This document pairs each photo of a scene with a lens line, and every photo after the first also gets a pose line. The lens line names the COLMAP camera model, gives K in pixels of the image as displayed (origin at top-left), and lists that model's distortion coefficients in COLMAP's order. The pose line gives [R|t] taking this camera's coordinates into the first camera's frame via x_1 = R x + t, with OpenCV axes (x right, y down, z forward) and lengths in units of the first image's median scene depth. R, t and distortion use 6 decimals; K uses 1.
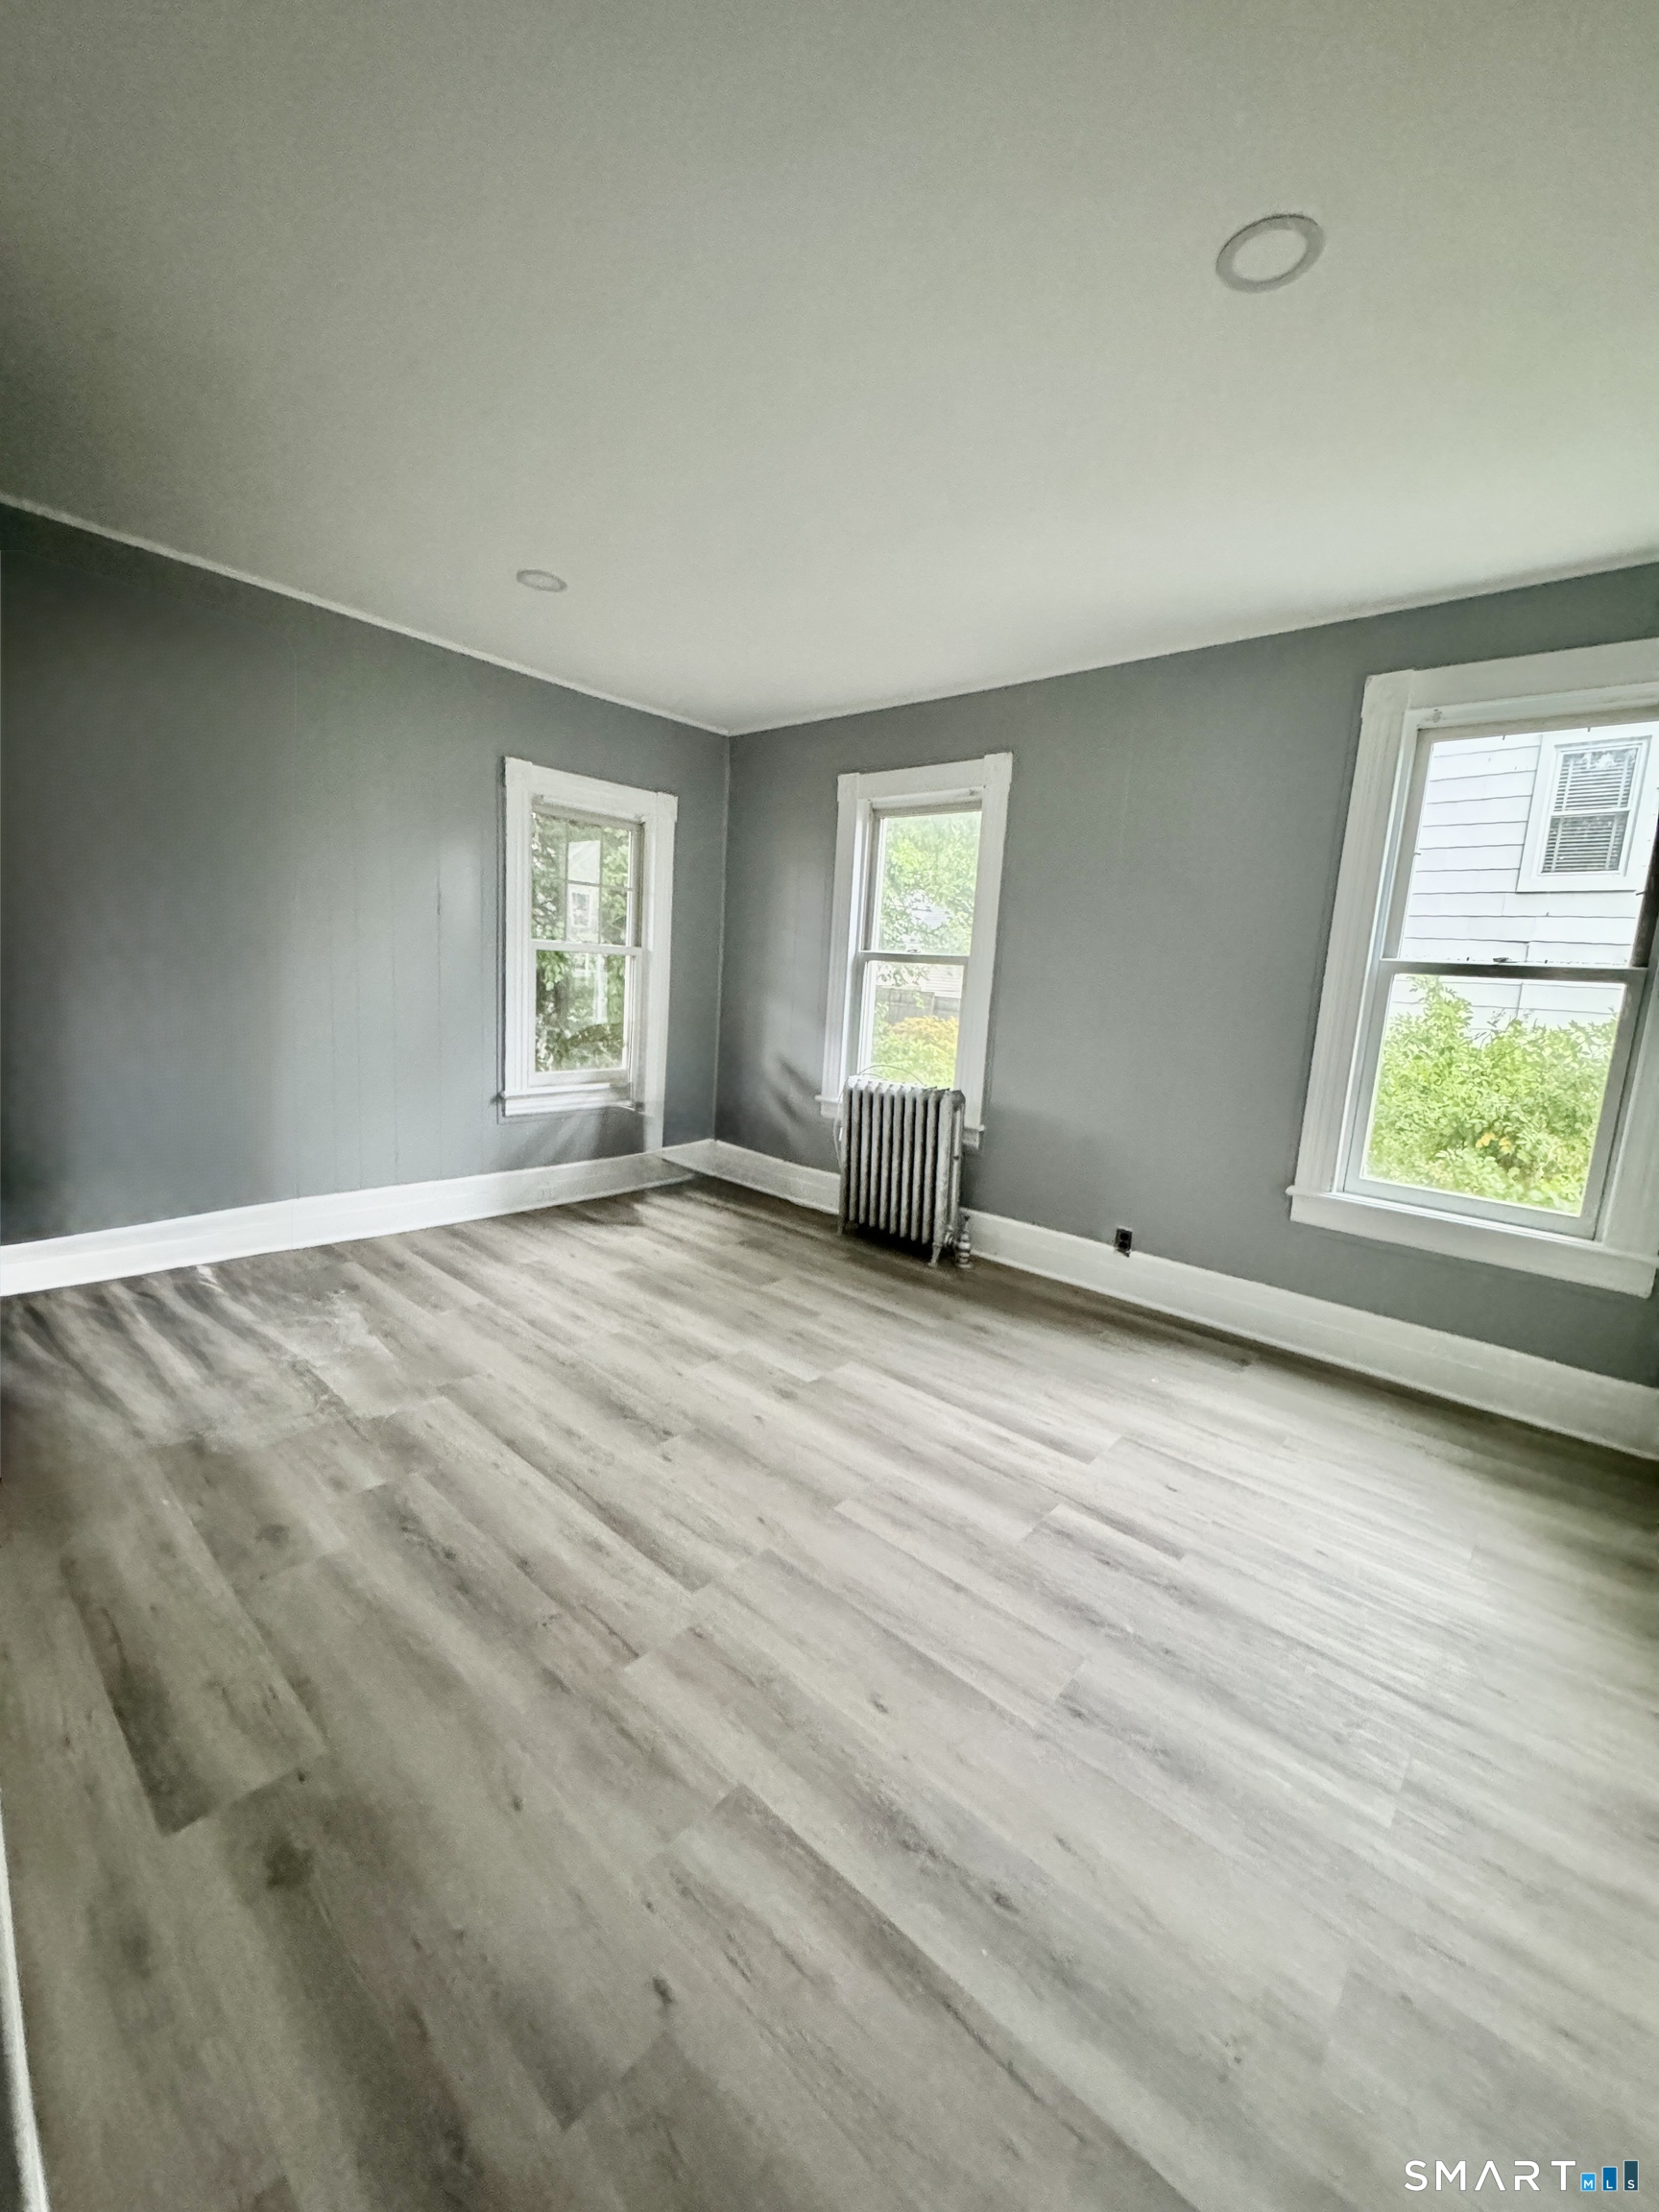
lens RADIAL K [[878.4, 0, 829.5], [0, 878.4, 1106.0], [0, 0, 1]] dist [-0.005044, 0.001145]
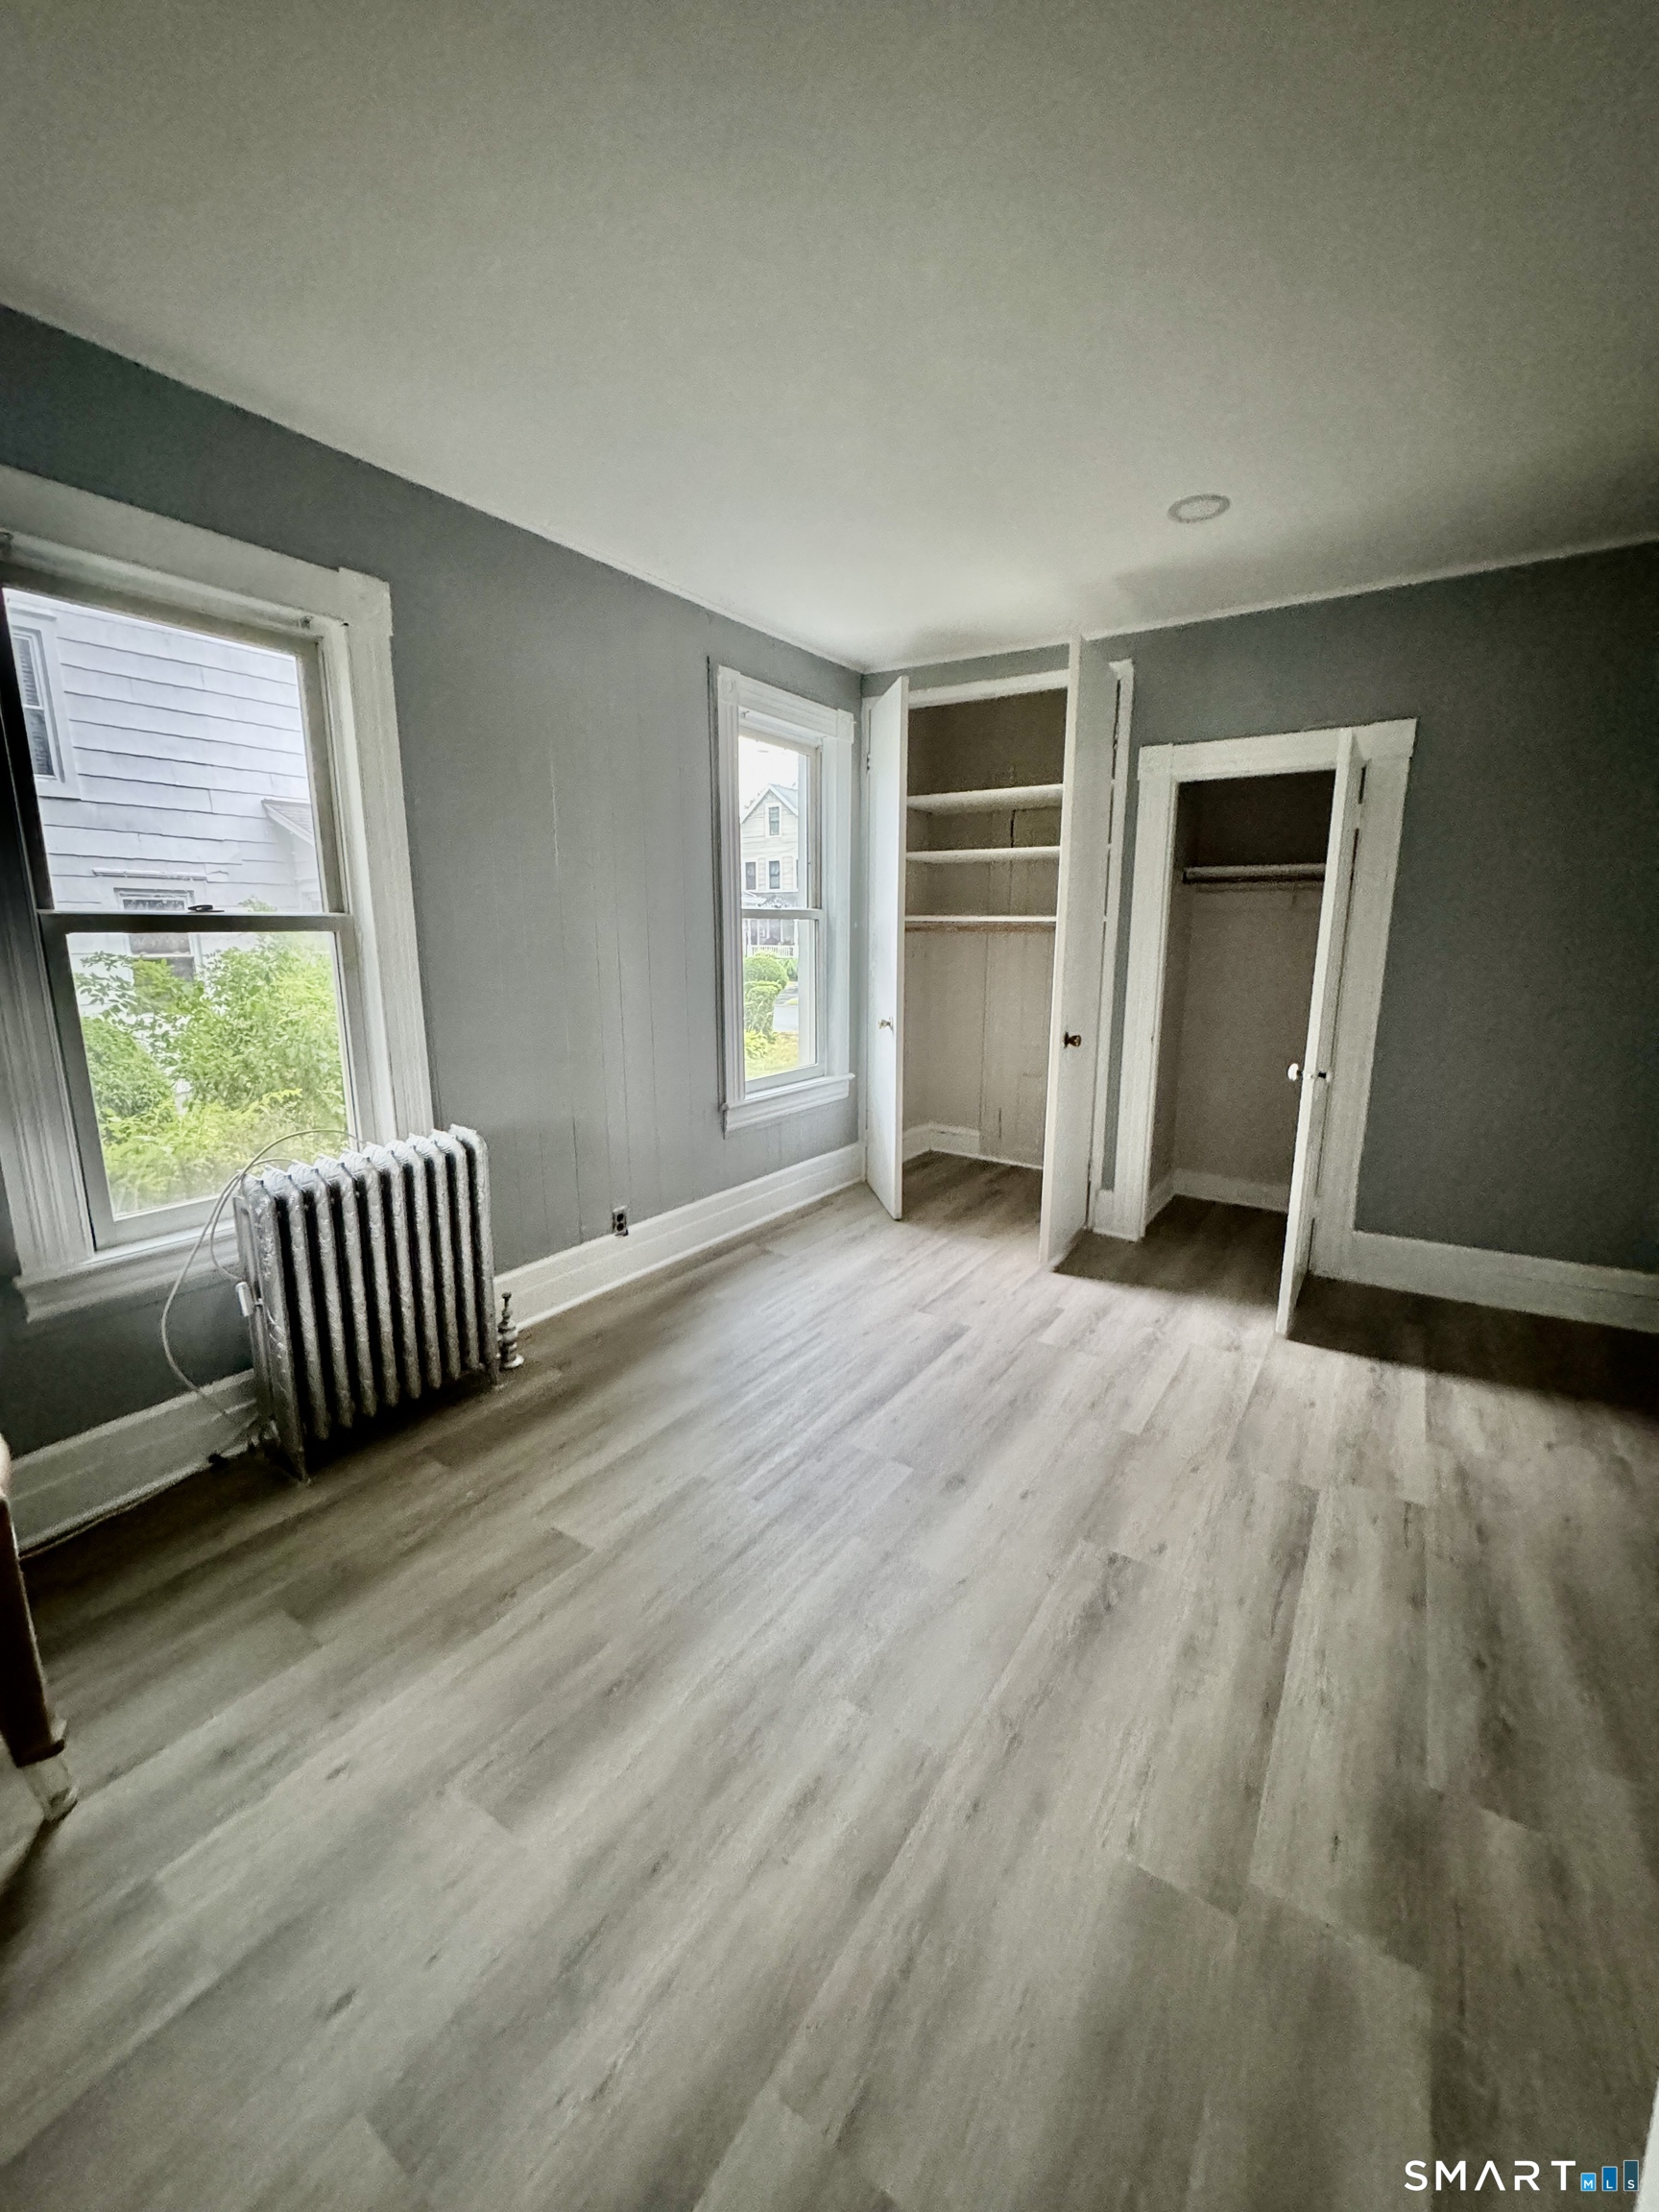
lens RADIAL K [[878.4, 0, 829.5], [0, 878.4, 1106.0], [0, 0, 1]] dist [-0.005044, 0.001145]
pose [[-0.132994, -0.257182, 0.957168, -0.781116], [0.144525, 0.950392, 0.275442, -0.264410], [-0.980523, 0.174967, -0.089228, 1.214514]]
